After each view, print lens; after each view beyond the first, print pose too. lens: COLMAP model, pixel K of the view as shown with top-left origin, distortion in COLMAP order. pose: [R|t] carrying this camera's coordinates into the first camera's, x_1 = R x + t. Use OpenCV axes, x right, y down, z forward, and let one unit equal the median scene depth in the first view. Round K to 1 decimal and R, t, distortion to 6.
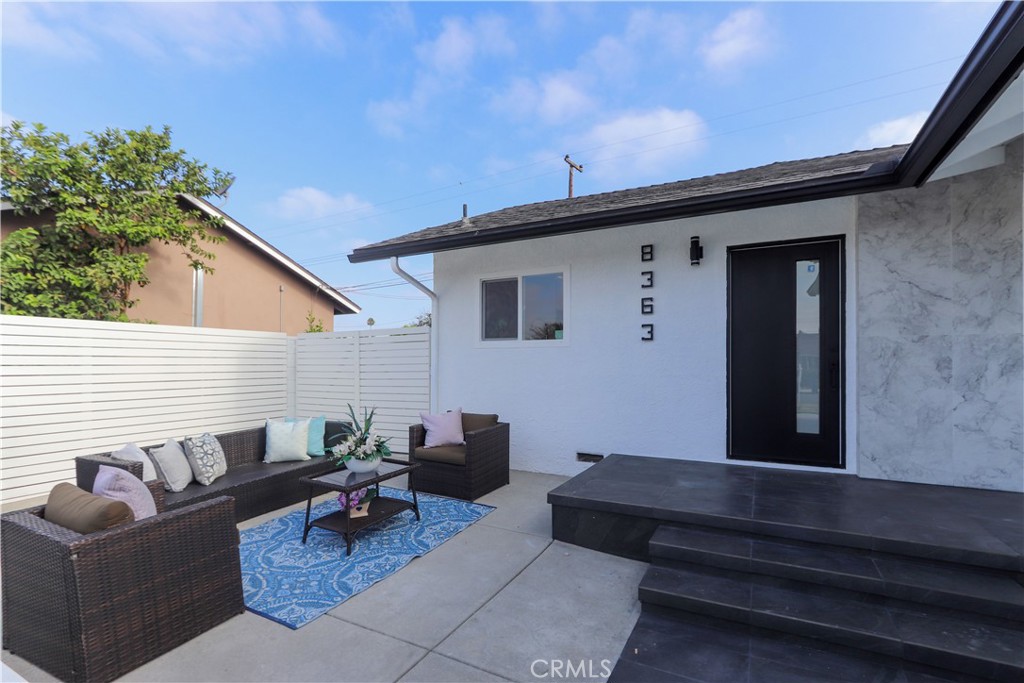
lens RADIAL K [[471.4, 0, 506.9], [0, 471.4, 356.0], [0, 0, 1]] dist [0.001312, 0.000348]
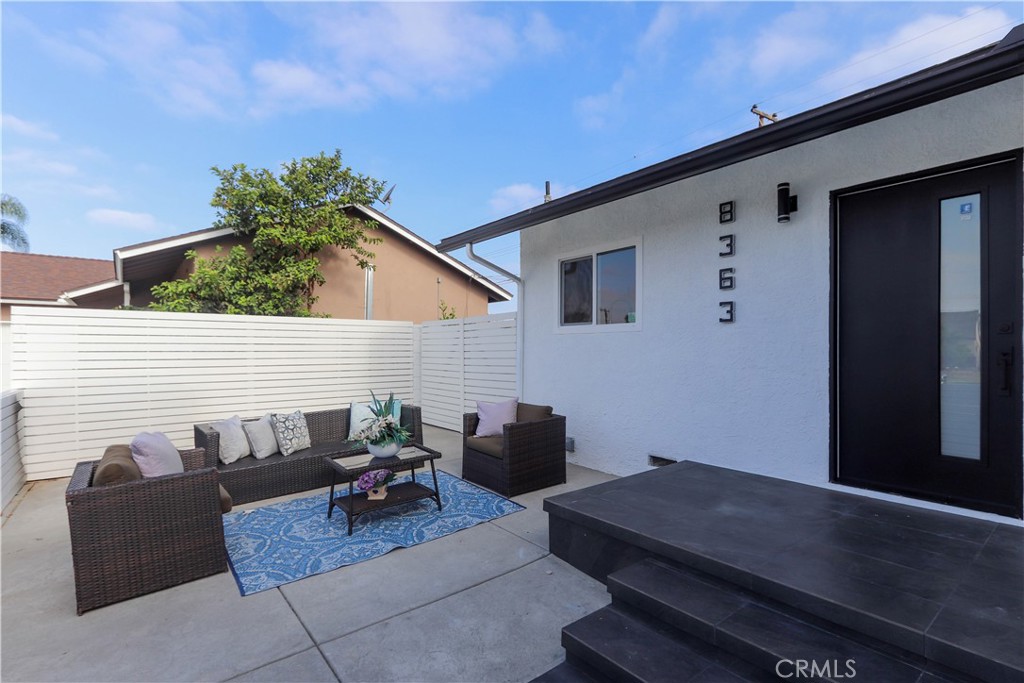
lens RADIAL K [[481.1, 0, 514.0], [0, 481.1, 340.0], [0, 0, 1]] dist [0.002468, 0.000987]
pose [[0.918840, -0.007026, -0.394569, 0.288766], [0.006656, 0.999975, -0.002307, -0.003260], [0.394575, -0.000507, 0.918863, 0.112348]]
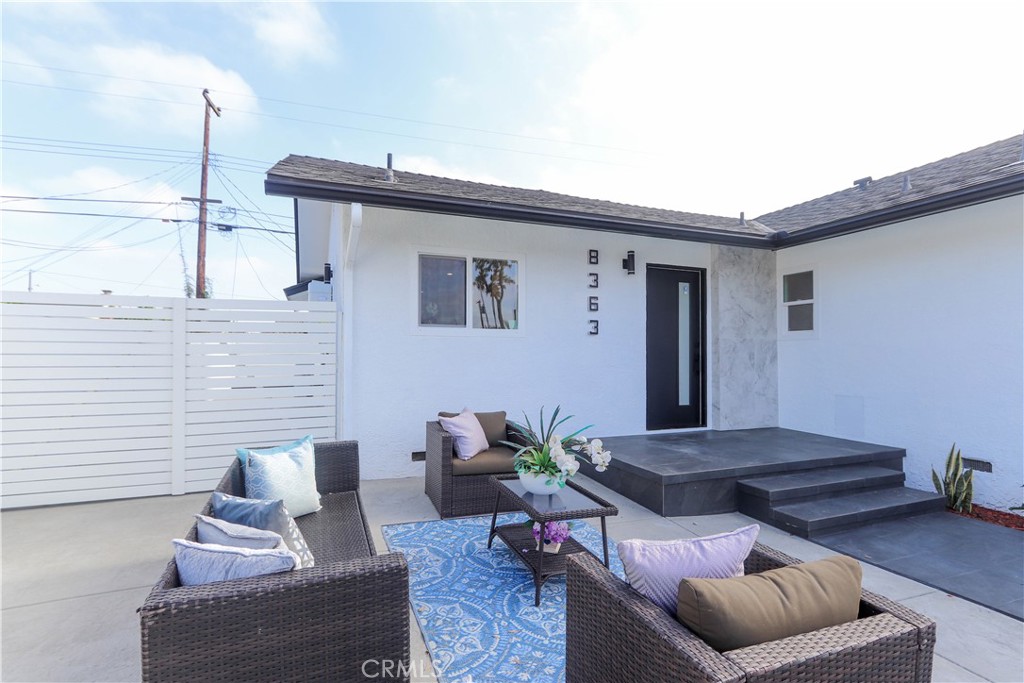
lens RADIAL K [[497.7, 0, 483.9], [0, 497.7, 343.4], [0, 0, 1]] dist [0.002120, 0.000771]
pose [[0.658090, 0.022150, 0.752614, -0.771137], [-0.018293, 0.999742, -0.013428, 0.009331], [-0.752717, -0.004931, 0.658326, 0.414111]]
